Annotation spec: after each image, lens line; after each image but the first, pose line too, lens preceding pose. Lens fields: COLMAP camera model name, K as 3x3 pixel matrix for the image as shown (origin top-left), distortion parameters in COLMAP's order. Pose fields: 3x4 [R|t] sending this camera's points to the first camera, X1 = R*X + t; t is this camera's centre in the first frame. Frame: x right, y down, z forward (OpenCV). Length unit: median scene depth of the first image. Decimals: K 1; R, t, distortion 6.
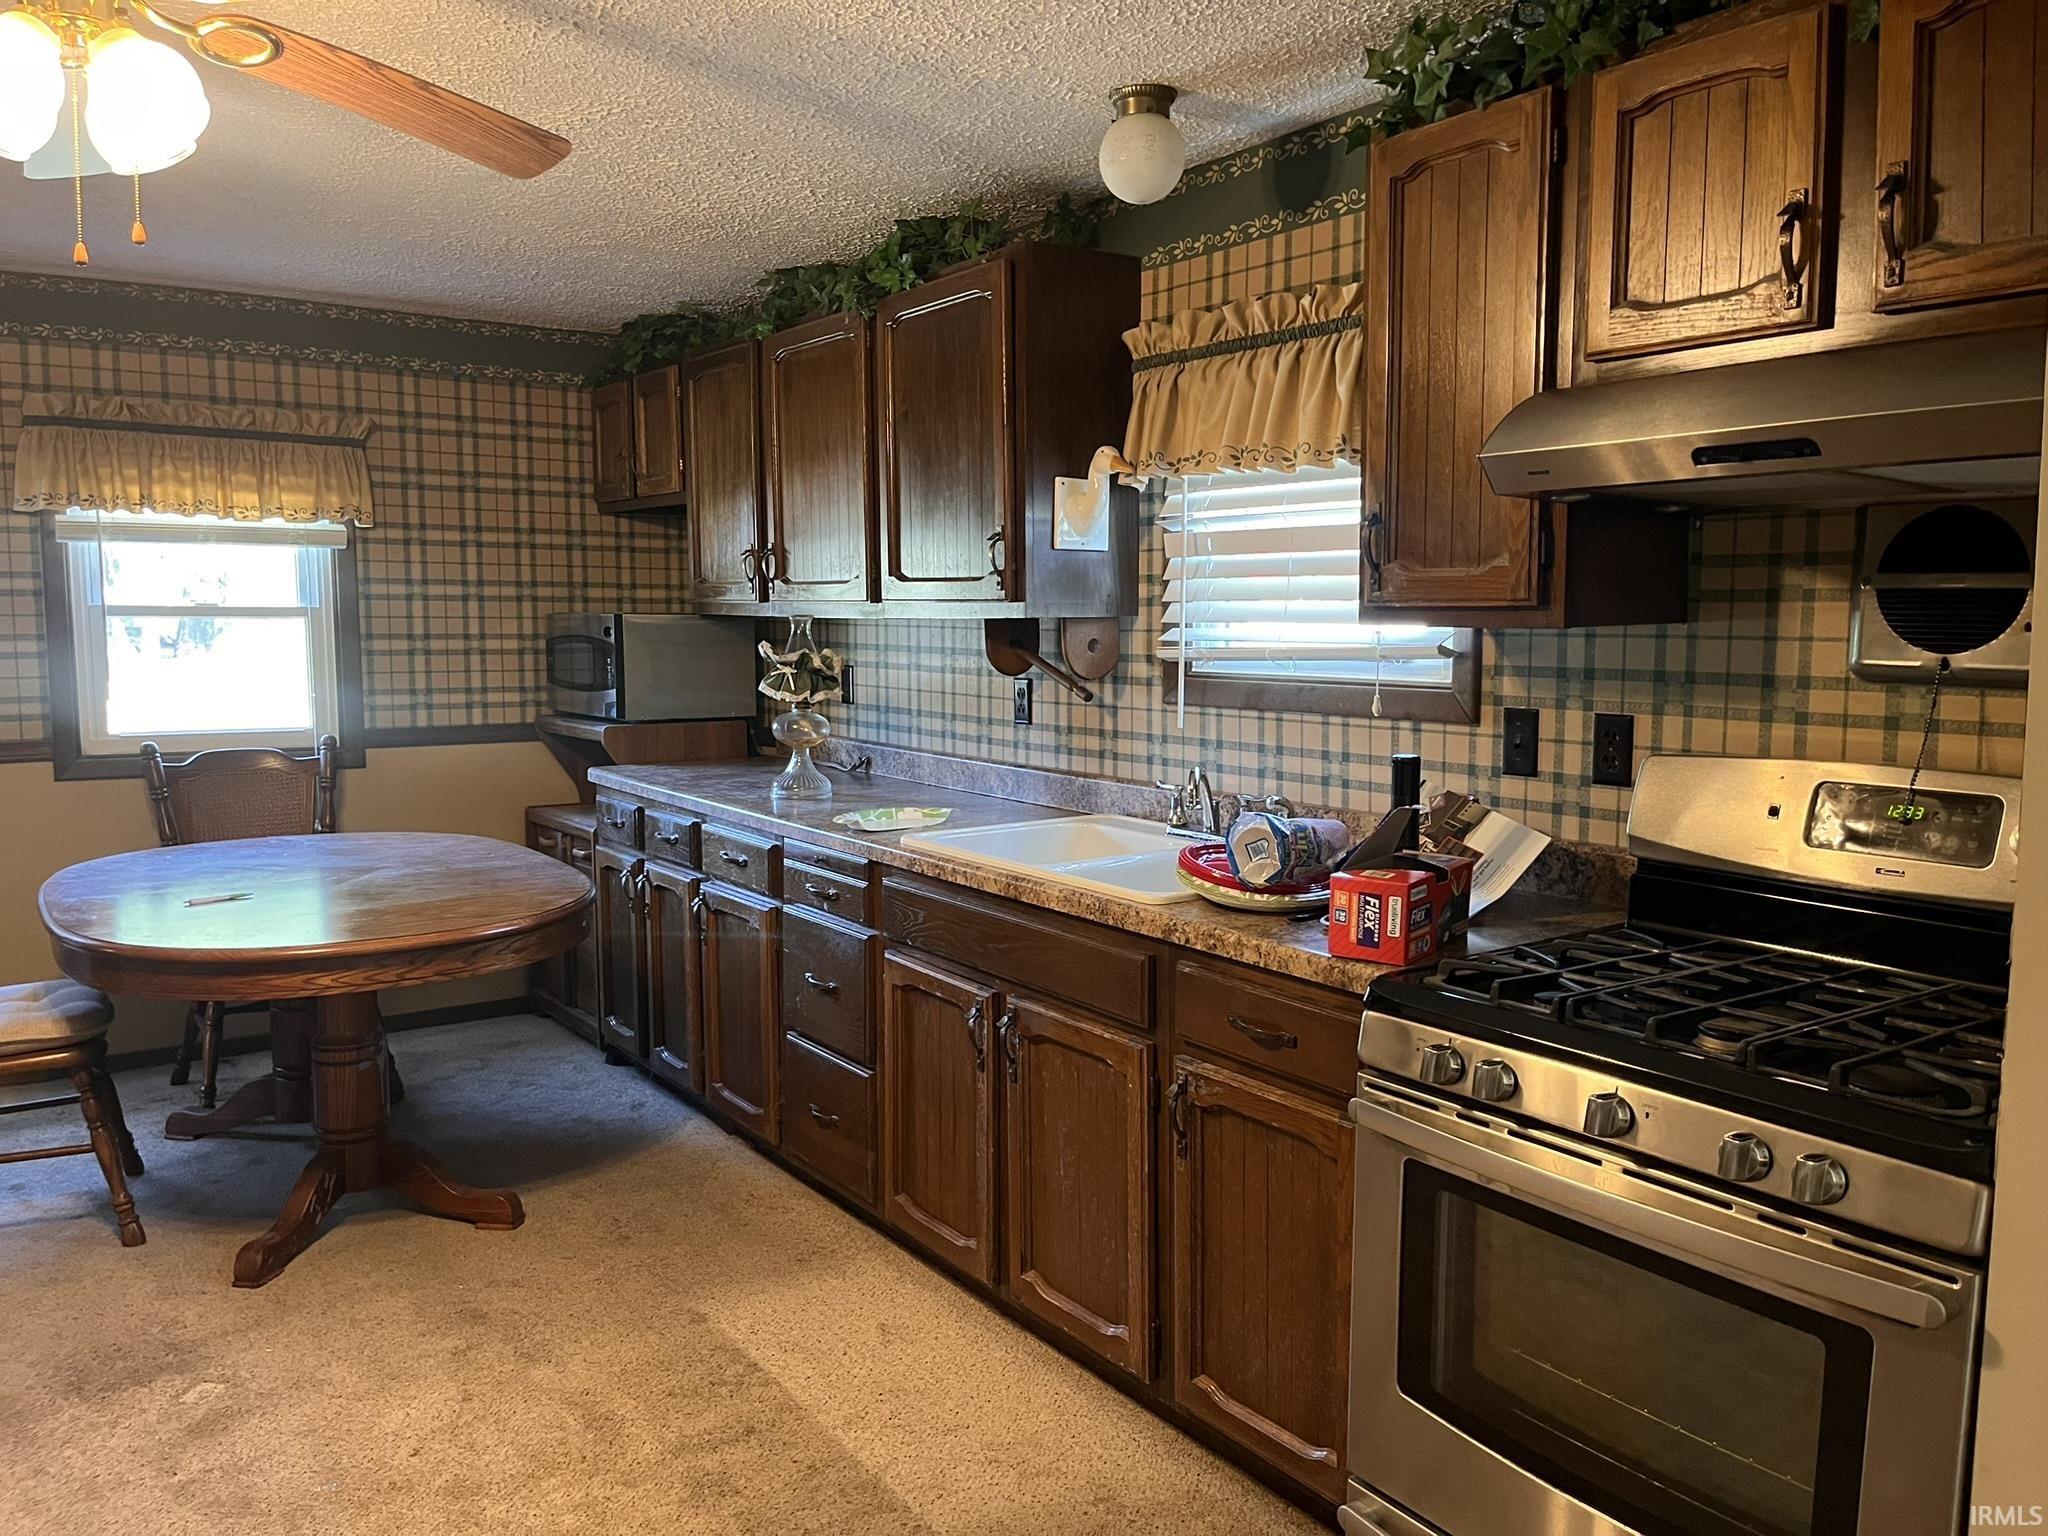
lens RADIAL K [[1562.7, 0, 1009.4], [0, 1562.7, 784.5], [0, 0, 1]] dist [0.060800, -0.067868]
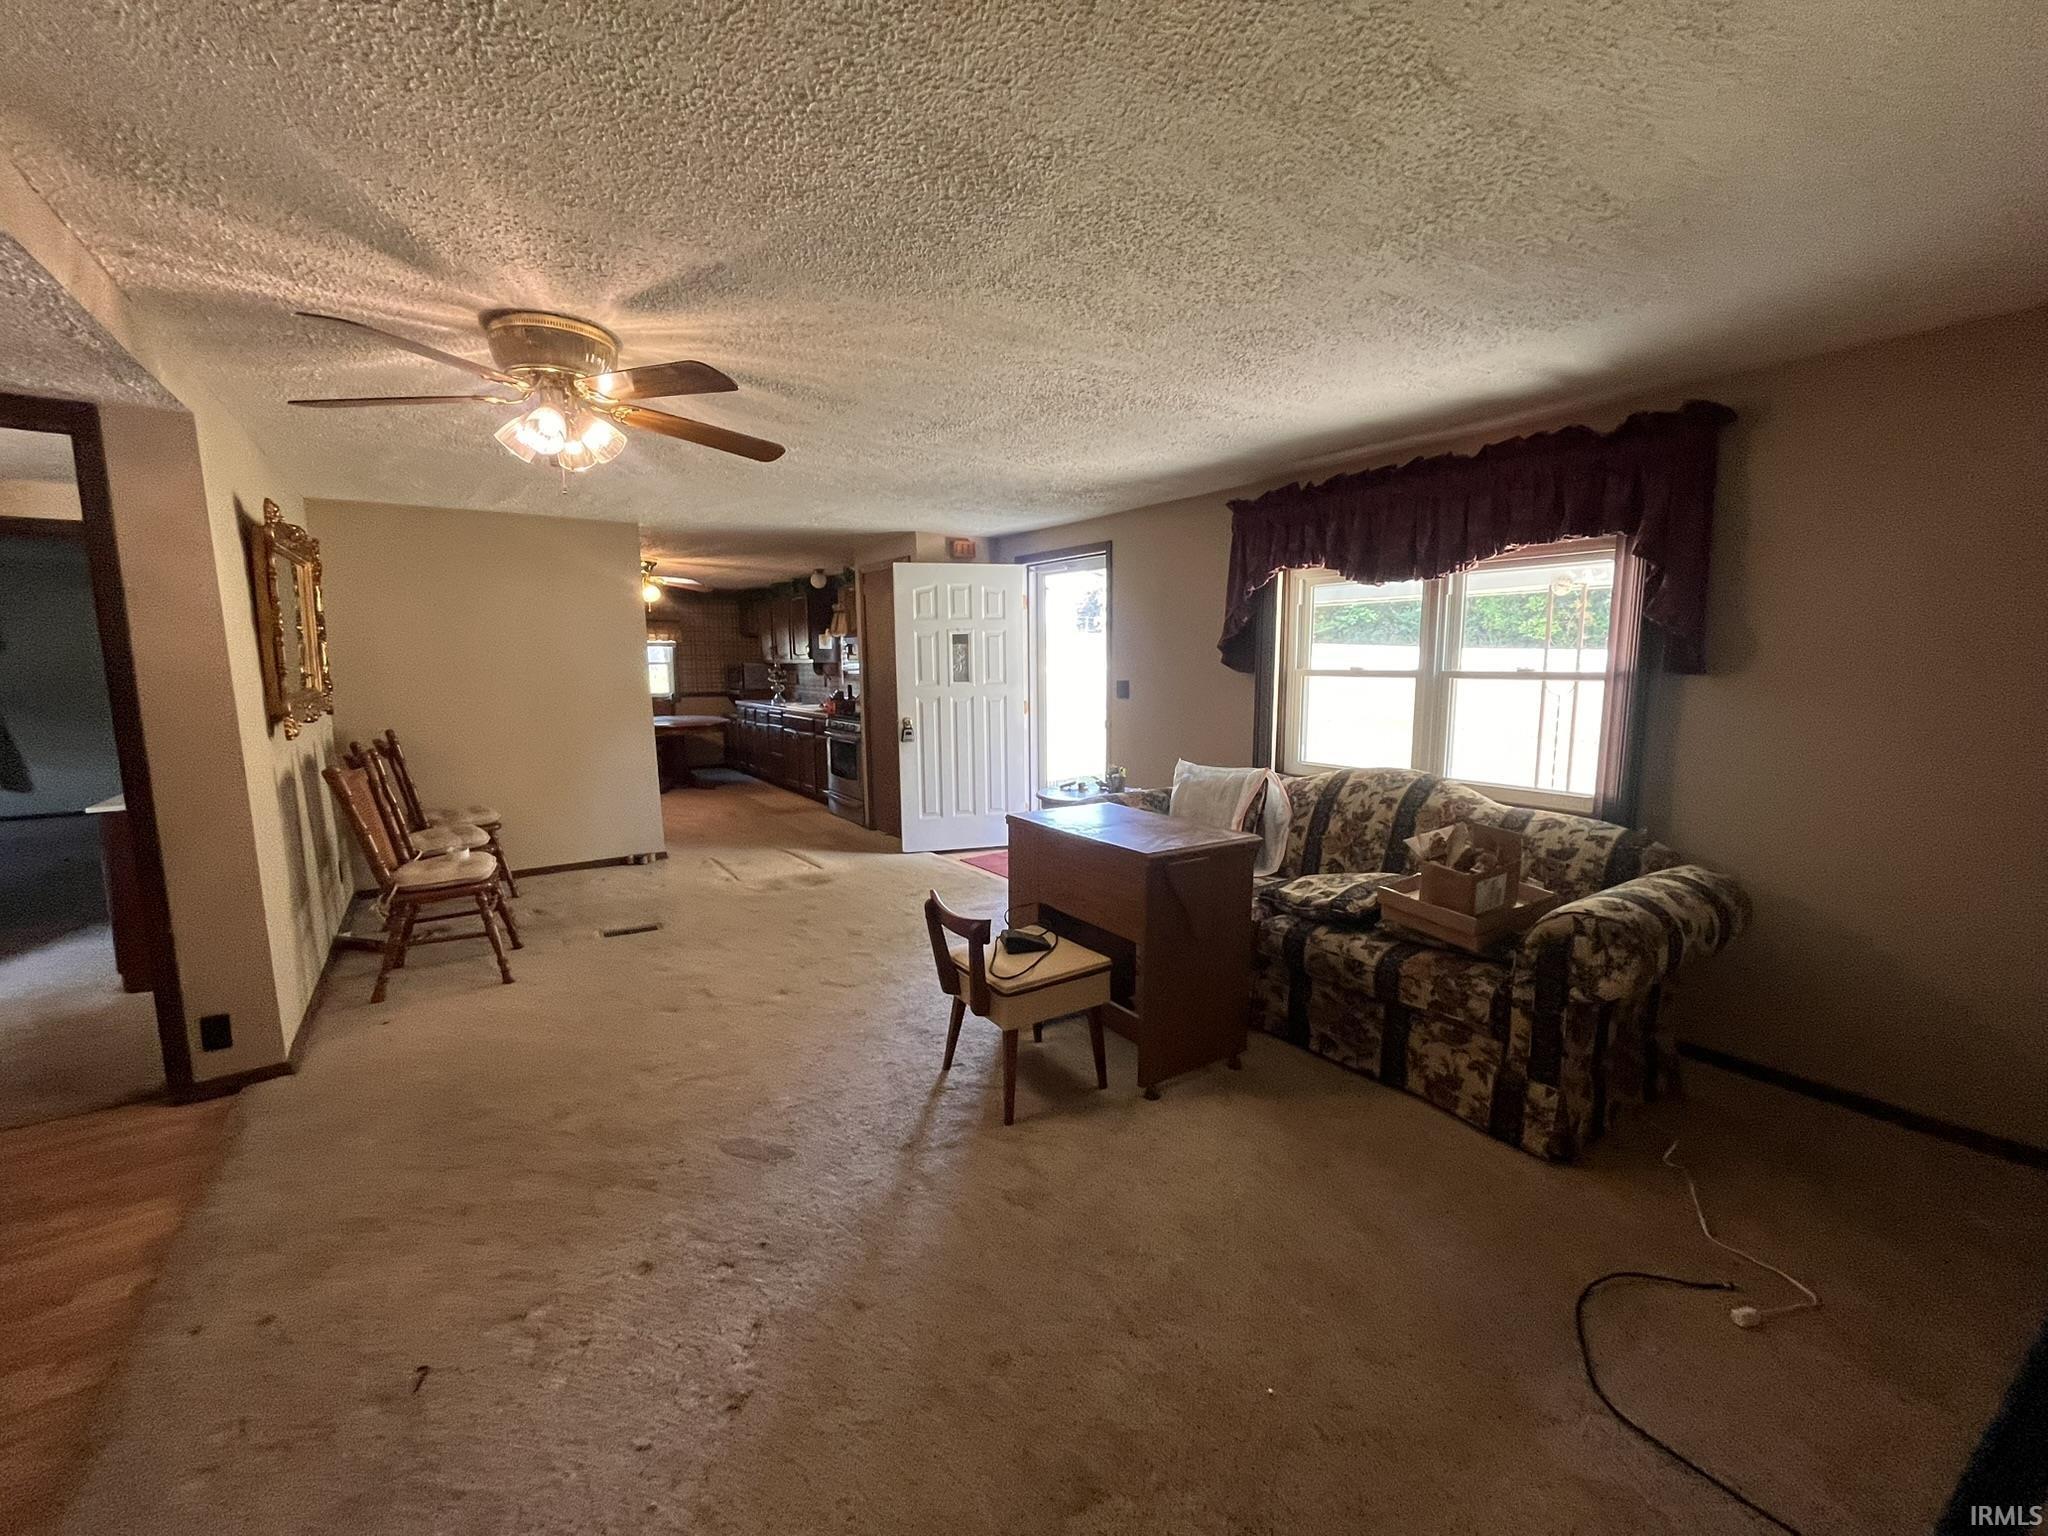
lens RADIAL K [[825.4, 0, 1019.2], [0, 825.4, 763.2], [0, 0, 1]] dist [0.000789, -0.000002]
pose [[0.999986, -0.005213, 0.001310, 0.641399], [0.005200, 0.999940, 0.009614, 0.185285], [-0.001360, -0.009607, 0.999953, -1.578845]]
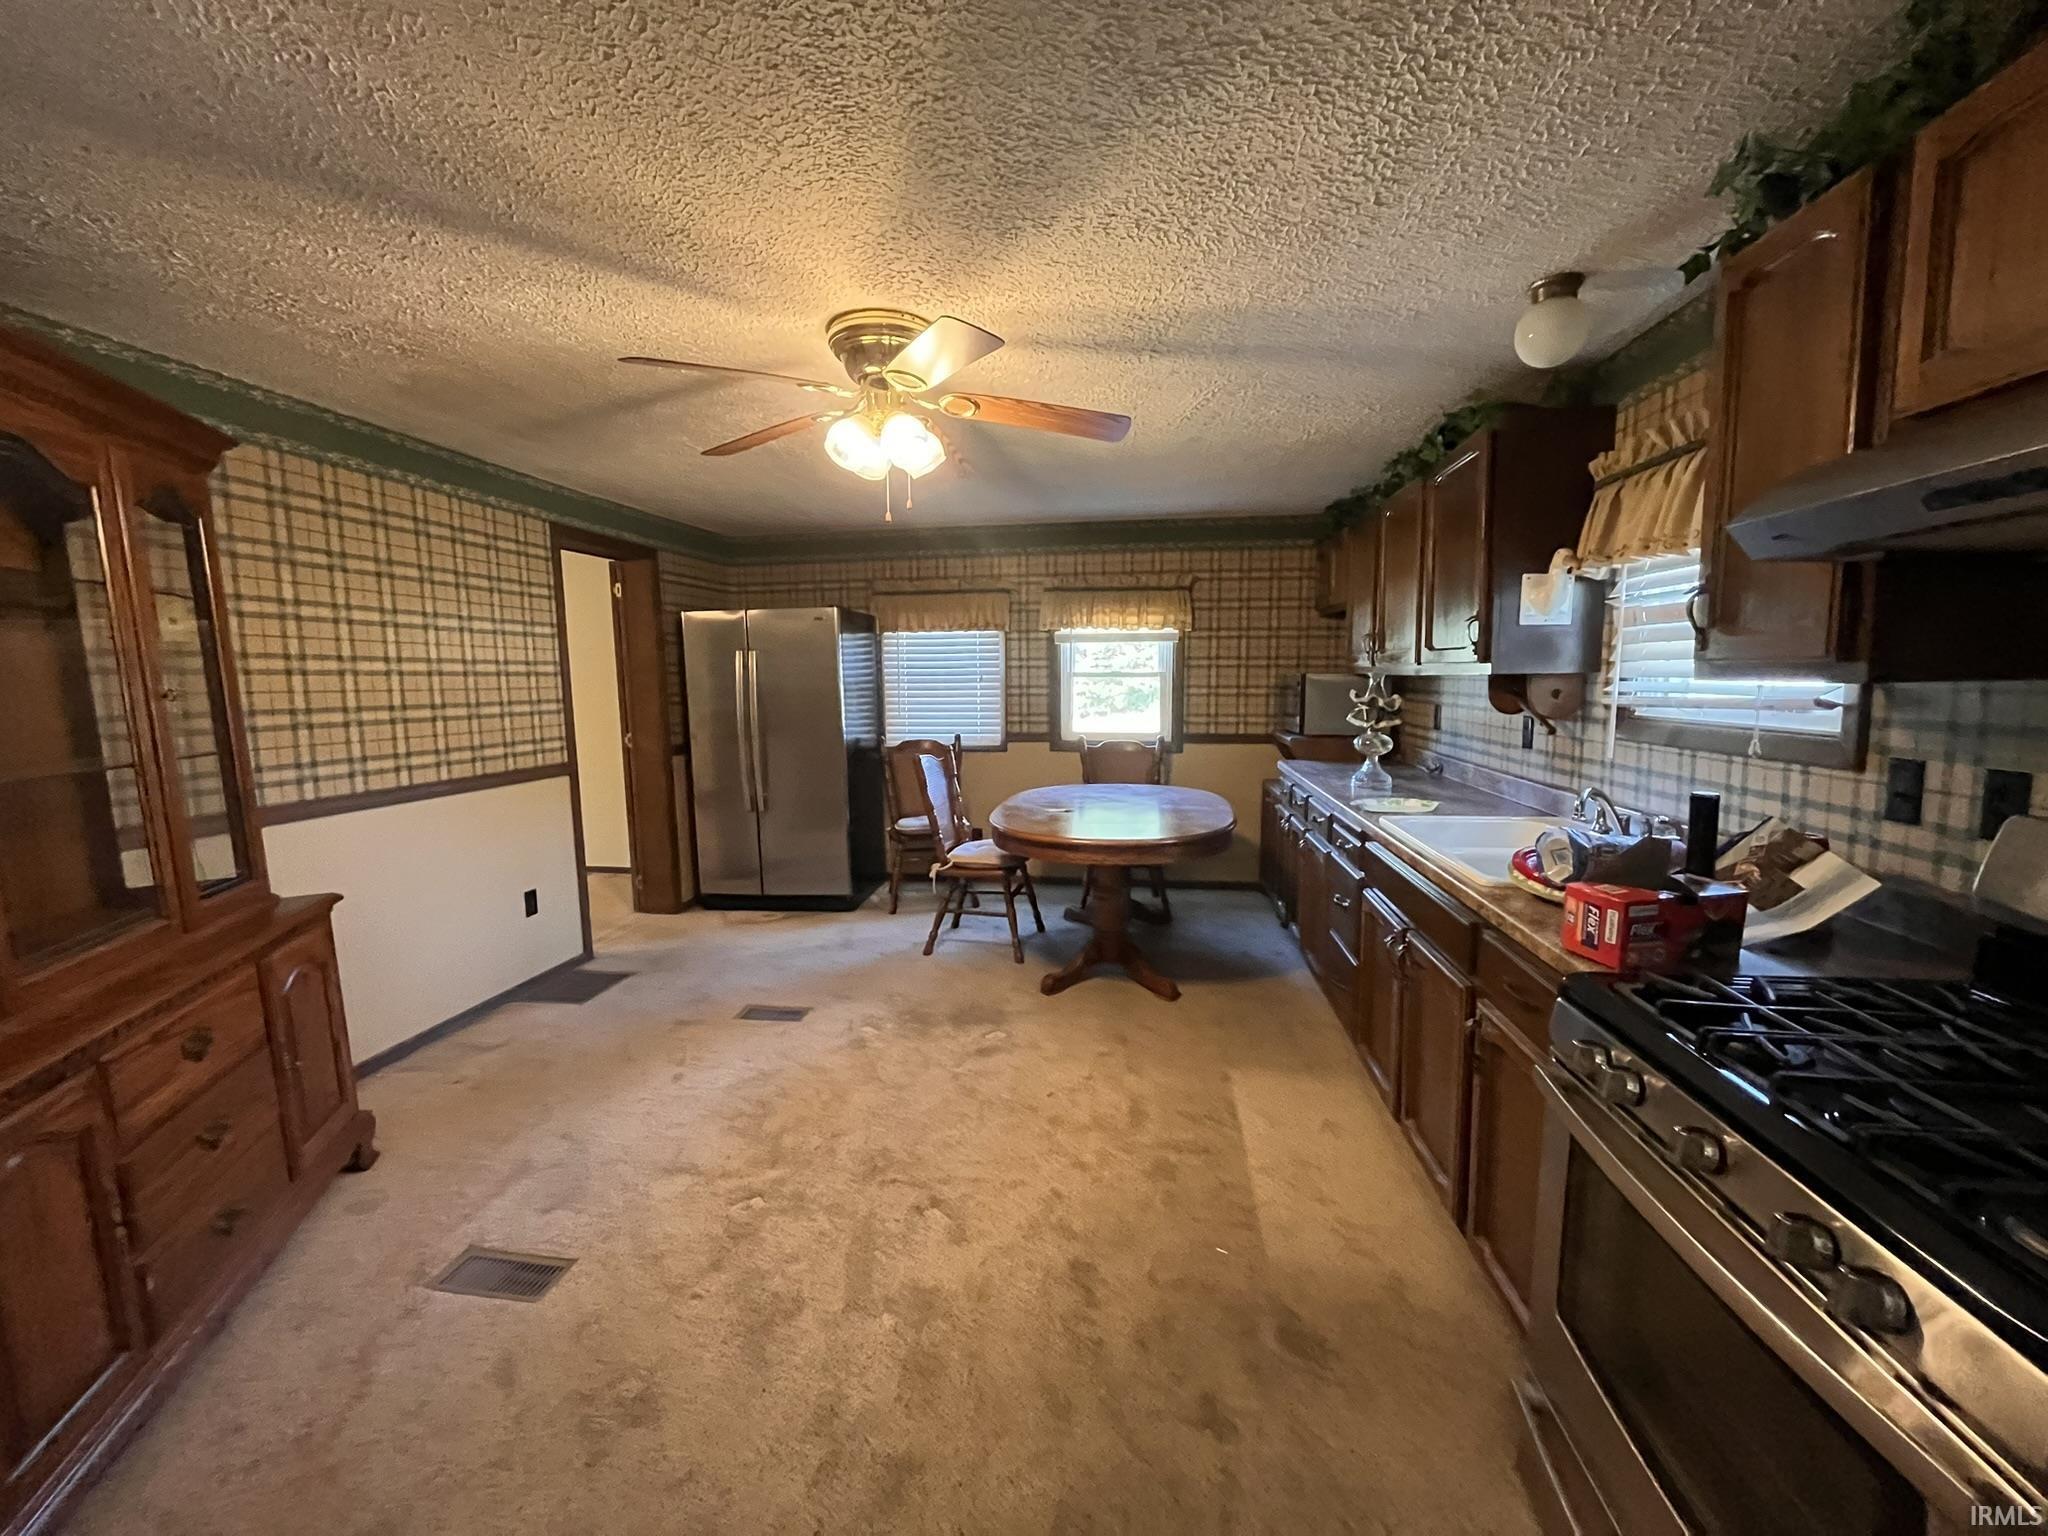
lens RADIAL K [[825.4, 0, 1015.3], [0, 825.4, 770.2], [0, 0, 1]] dist [0.000789, -0.000002]
pose [[0.733689, 0.071939, -0.675667, 0.202548], [-0.066489, 0.997209, 0.033975, -0.015462], [0.676225, 0.019997, 0.736424, 0.145352]]
